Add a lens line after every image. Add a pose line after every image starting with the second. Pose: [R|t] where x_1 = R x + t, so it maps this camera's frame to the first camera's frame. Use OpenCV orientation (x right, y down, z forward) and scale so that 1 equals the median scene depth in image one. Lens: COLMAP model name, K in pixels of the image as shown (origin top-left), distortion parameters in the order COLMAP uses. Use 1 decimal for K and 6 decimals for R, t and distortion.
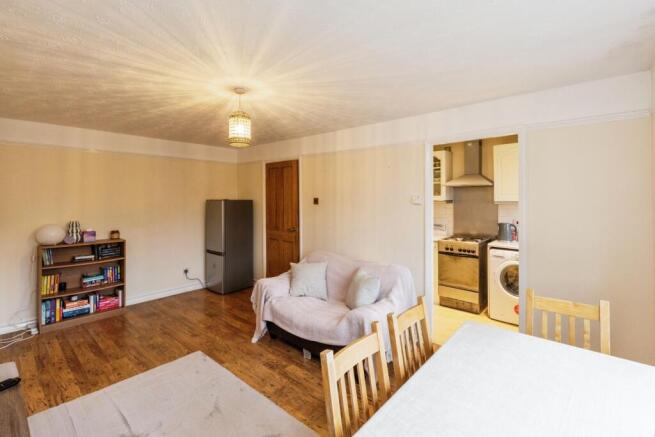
lens RADIAL K [[299.1, 0, 325.3], [0, 299.1, 201.9], [0, 0, 1]] dist [-0.000857, -0.000141]
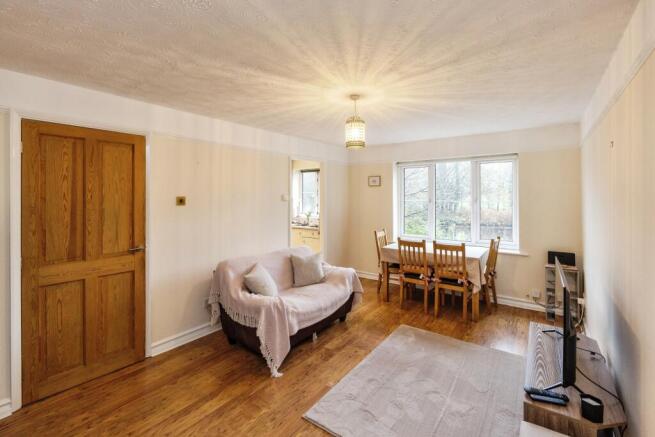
lens RADIAL K [[299.8, 0, 331.3], [0, 299.8, 192.9], [0, 0, 1]] dist [-0.001693, -0.000199]
pose [[-0.102429, 0.004254, 0.994731, -1.250111], [0.021477, 0.999767, -0.002064, -0.020820], [-0.994508, 0.021153, -0.102496, 1.105260]]
